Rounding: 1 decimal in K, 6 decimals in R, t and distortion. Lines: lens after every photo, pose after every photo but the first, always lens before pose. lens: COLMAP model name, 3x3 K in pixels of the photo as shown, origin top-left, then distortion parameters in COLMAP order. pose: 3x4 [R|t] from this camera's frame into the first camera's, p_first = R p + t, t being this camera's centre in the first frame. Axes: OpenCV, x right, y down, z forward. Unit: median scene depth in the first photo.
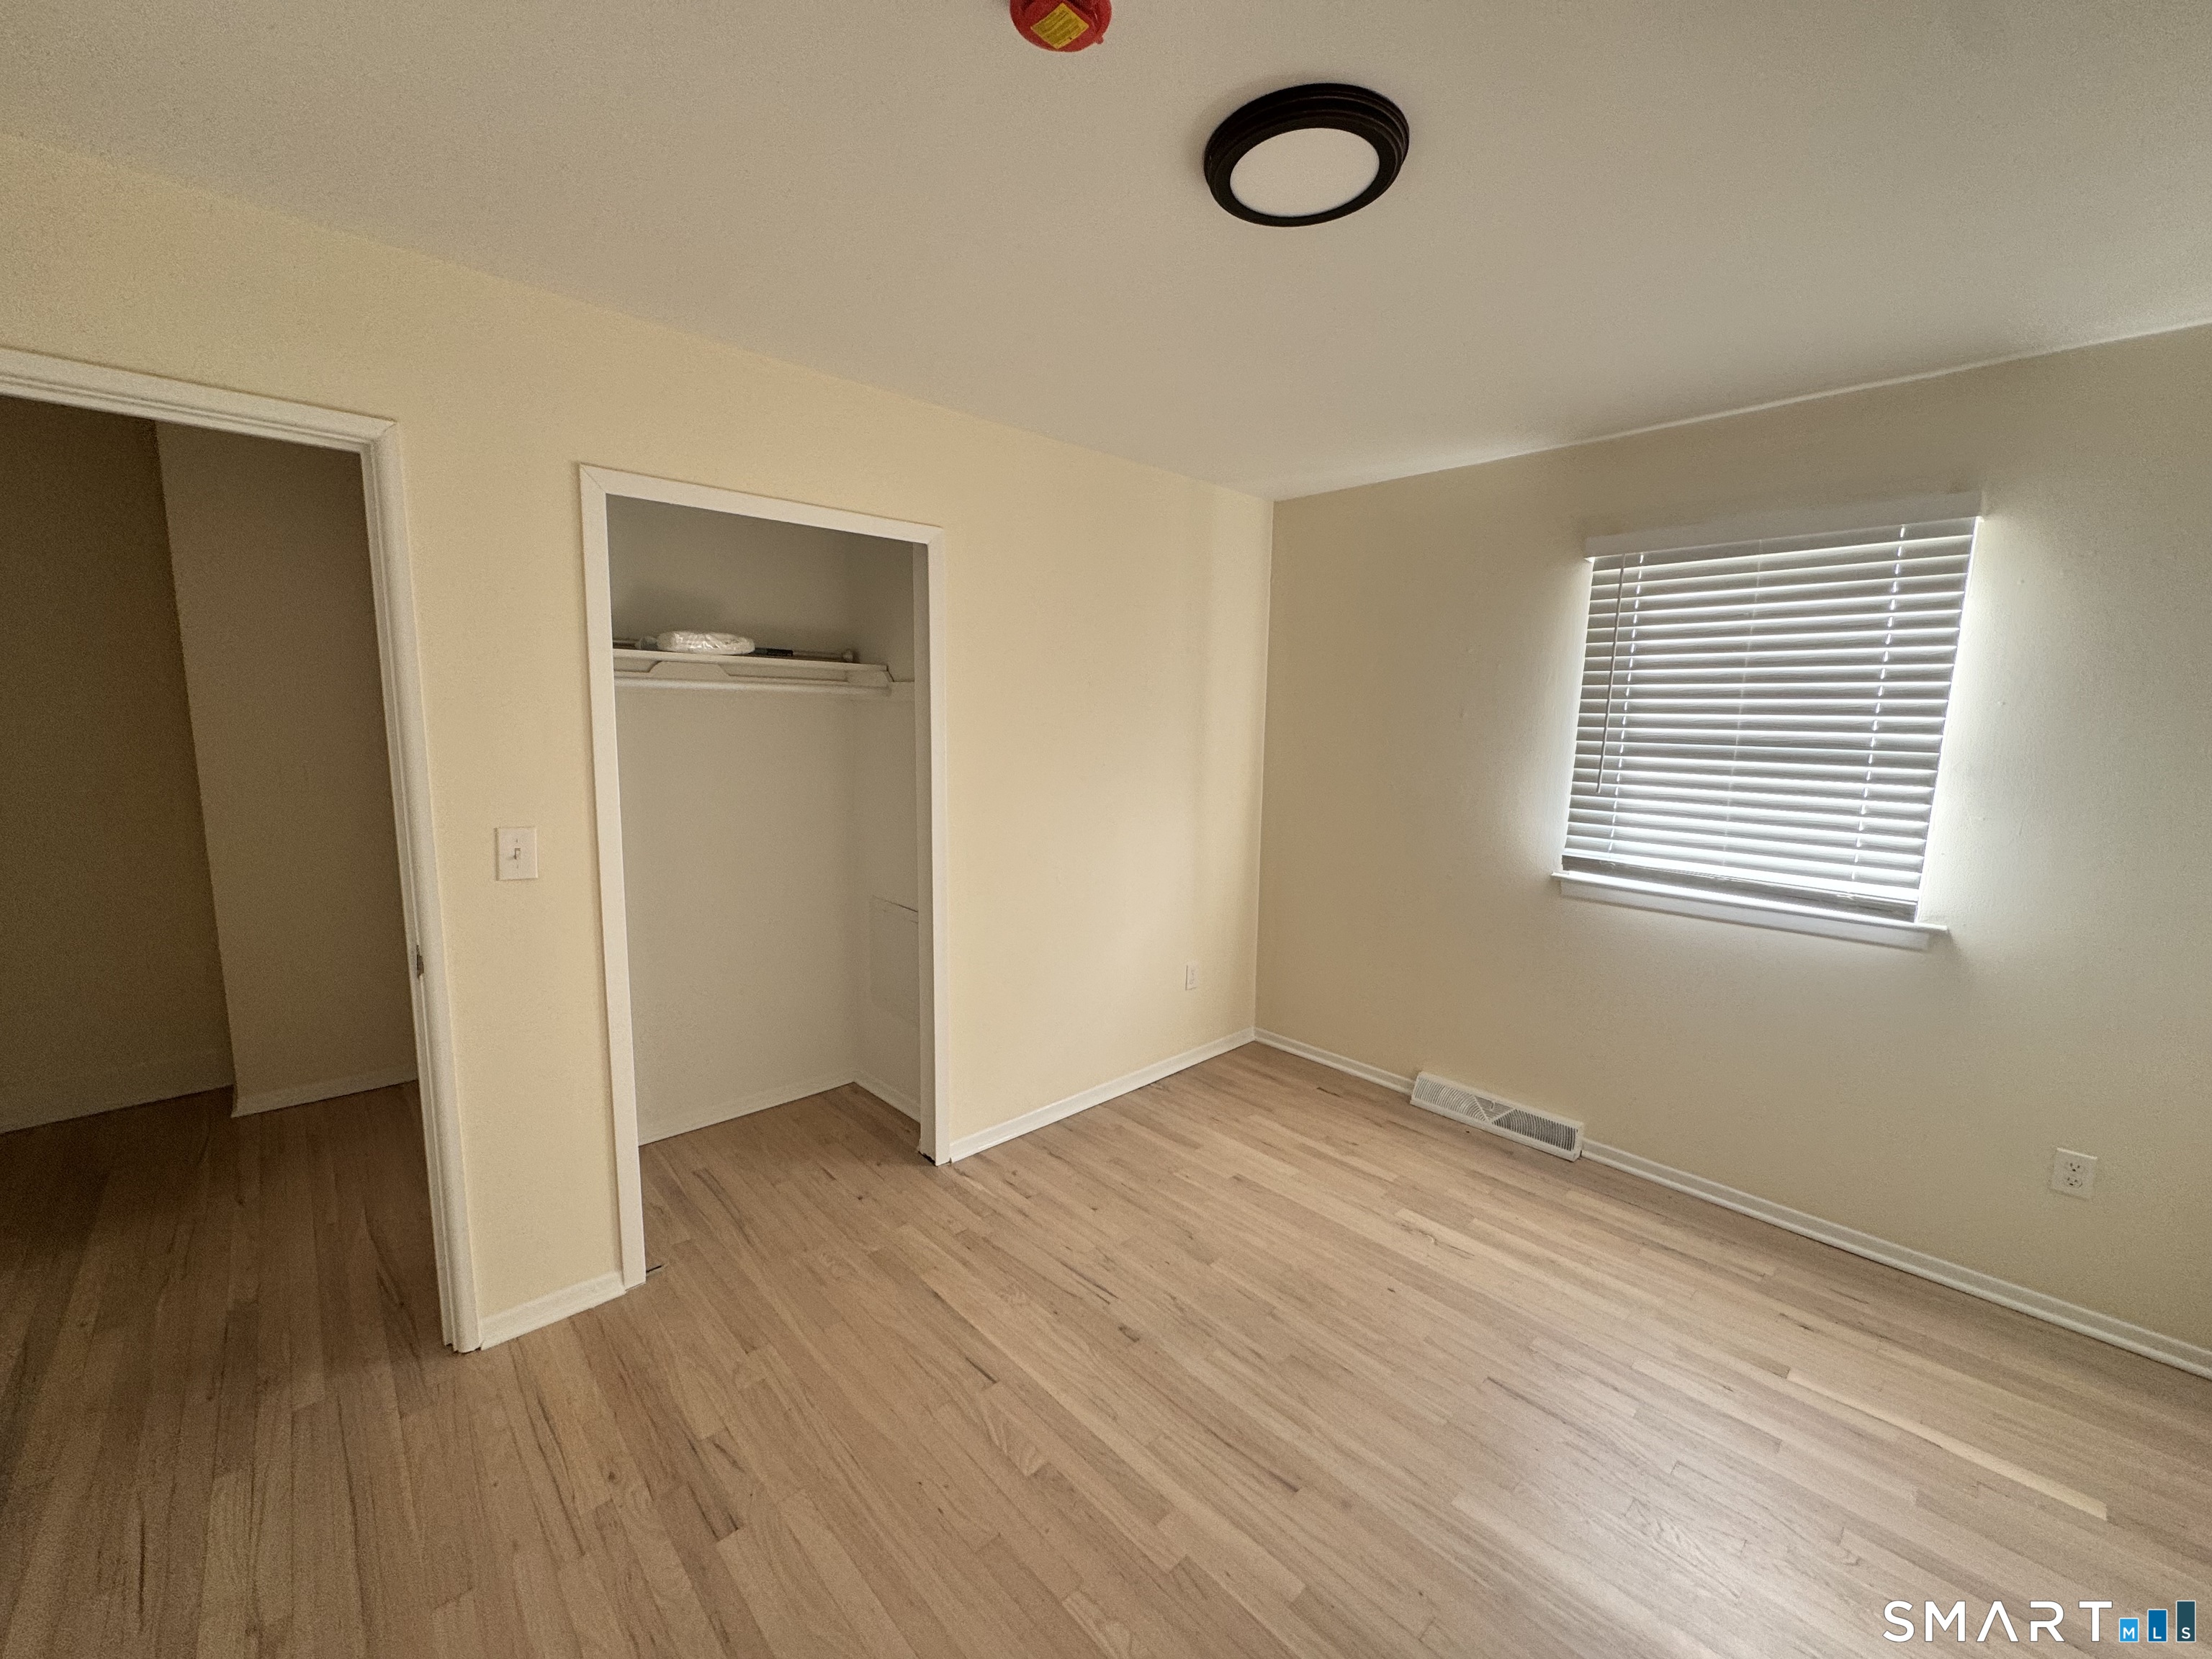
lens RADIAL K [[880.2, 0, 1108.8], [0, 880.2, 834.0], [0, 0, 1]] dist [-0.000356, -0.000550]
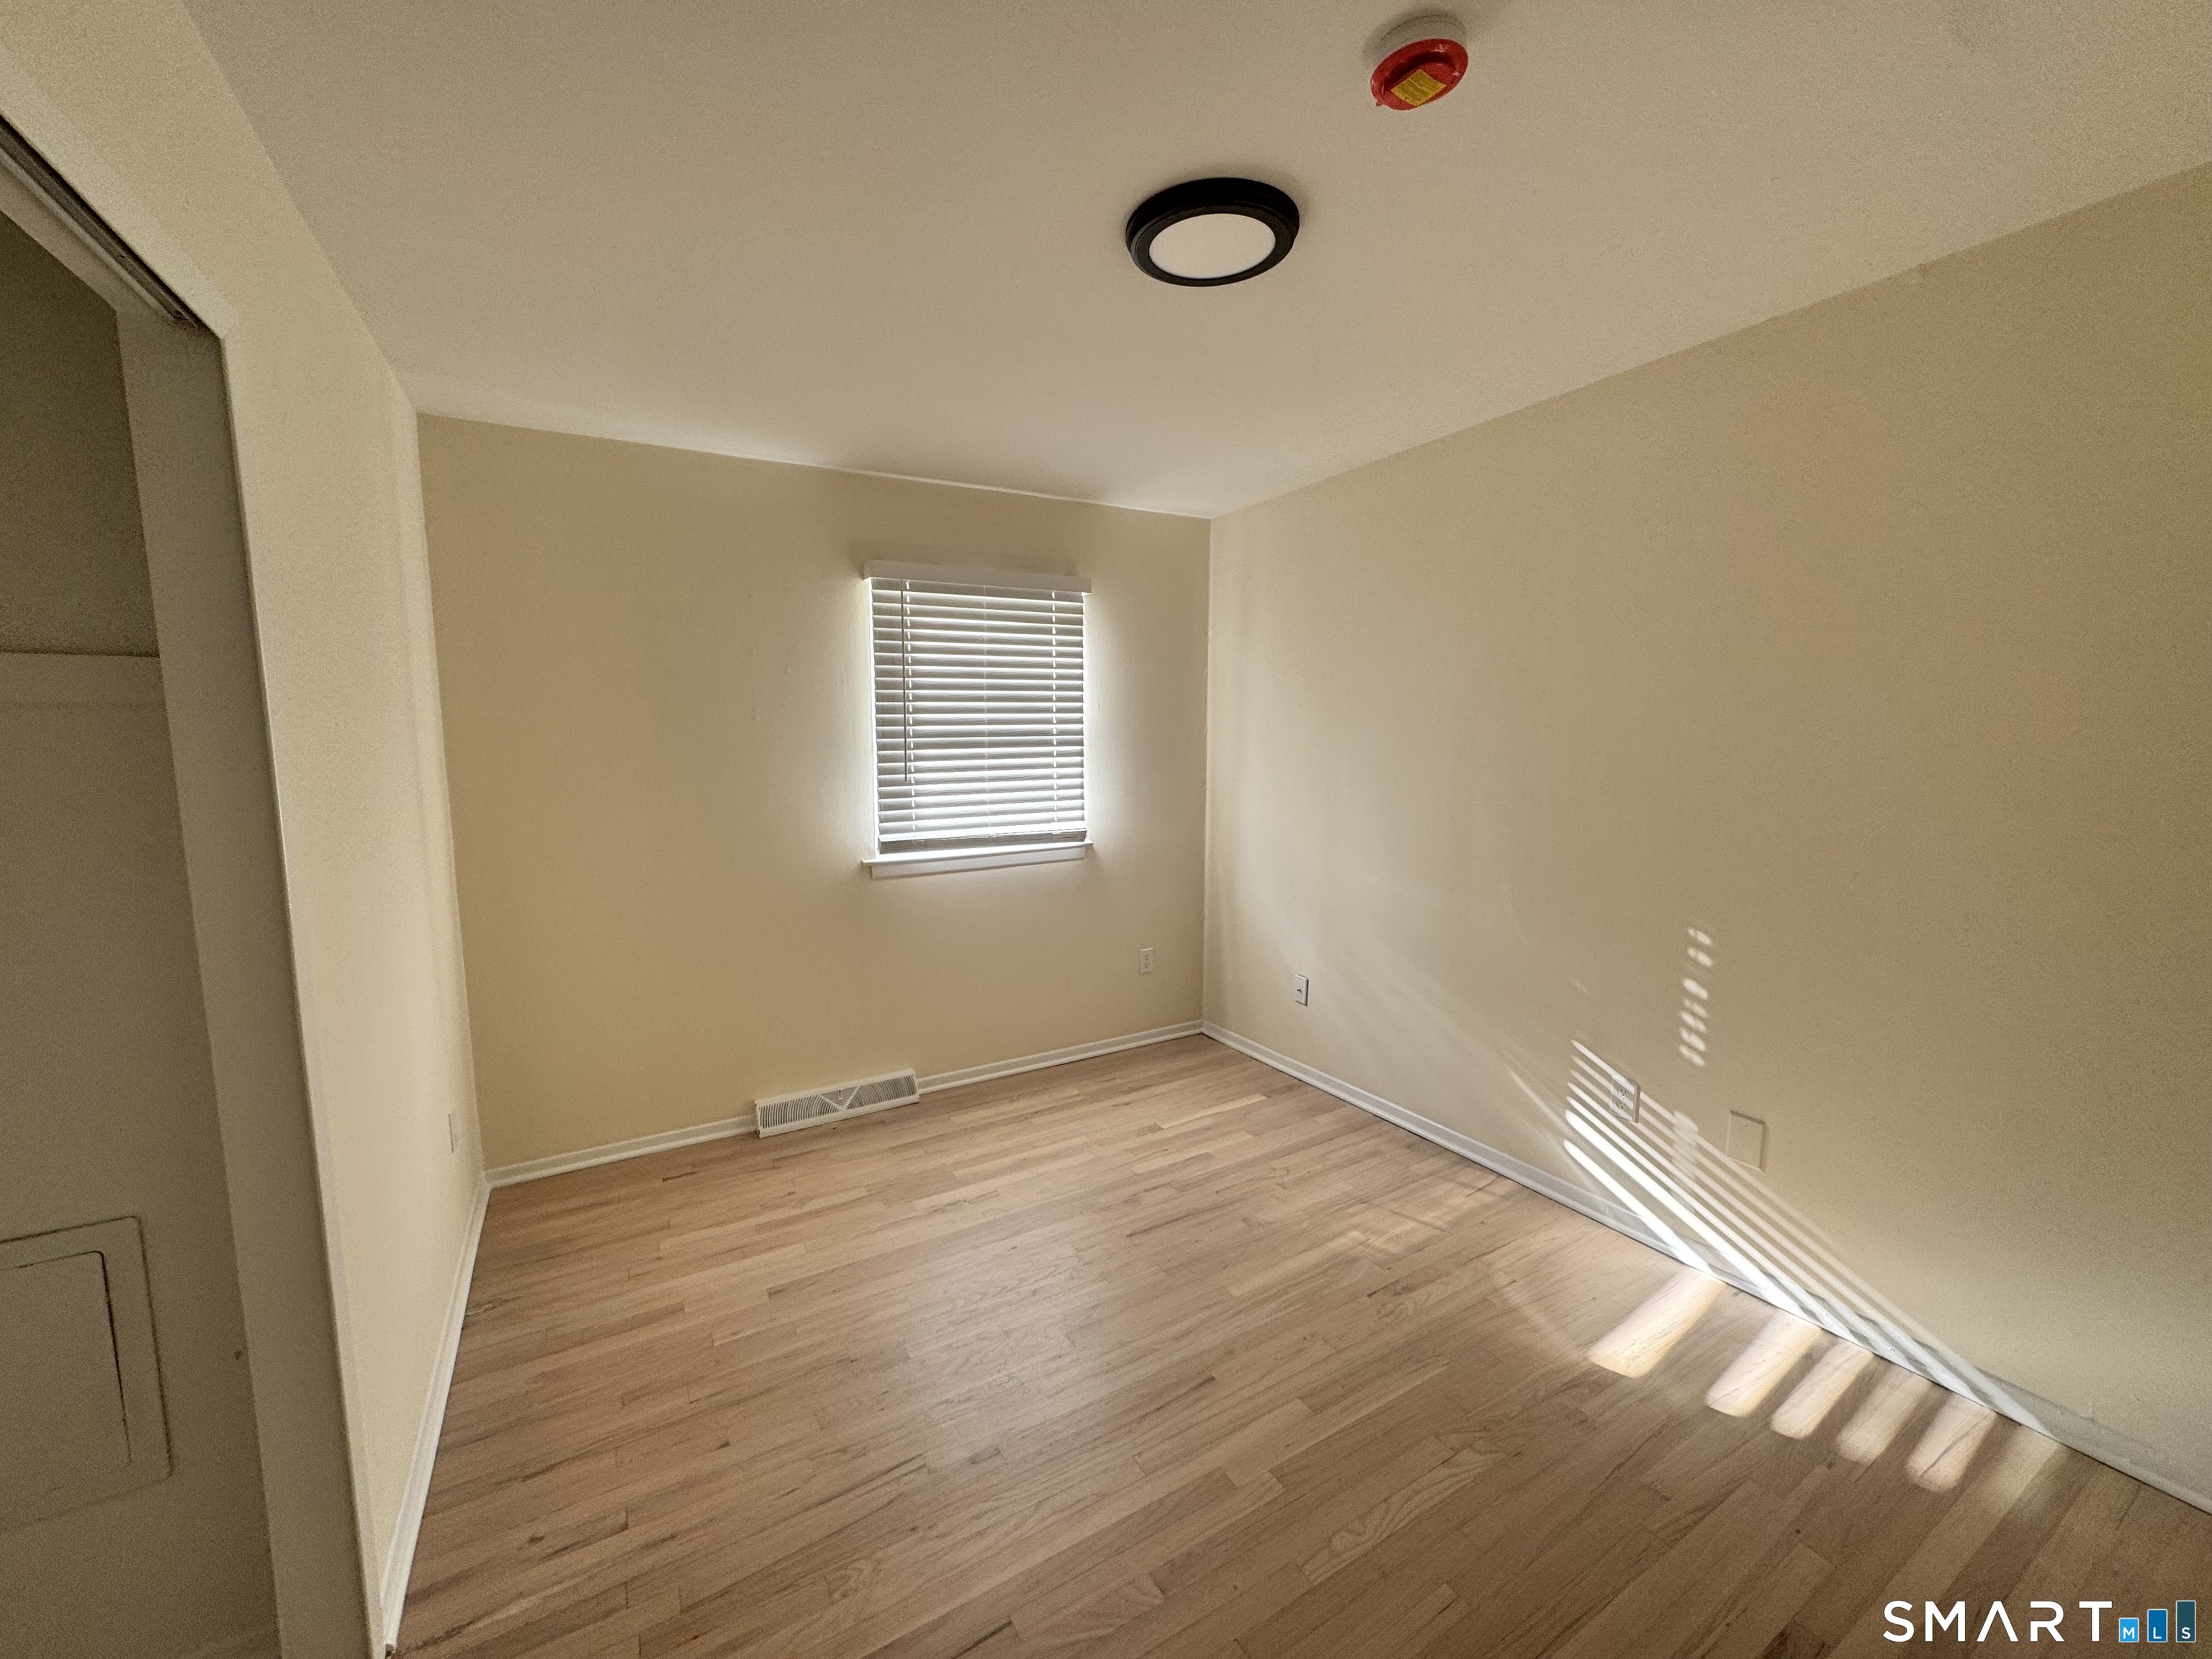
lens RADIAL K [[880.2, 0, 1106.4], [0, 880.2, 832.3], [0, 0, 1]] dist [-0.000356, -0.000550]
pose [[0.228078, -0.139529, 0.963593, -0.546750], [0.147579, 0.983198, 0.107437, -0.072644], [-0.962393, 0.117703, 0.244837, 0.496282]]
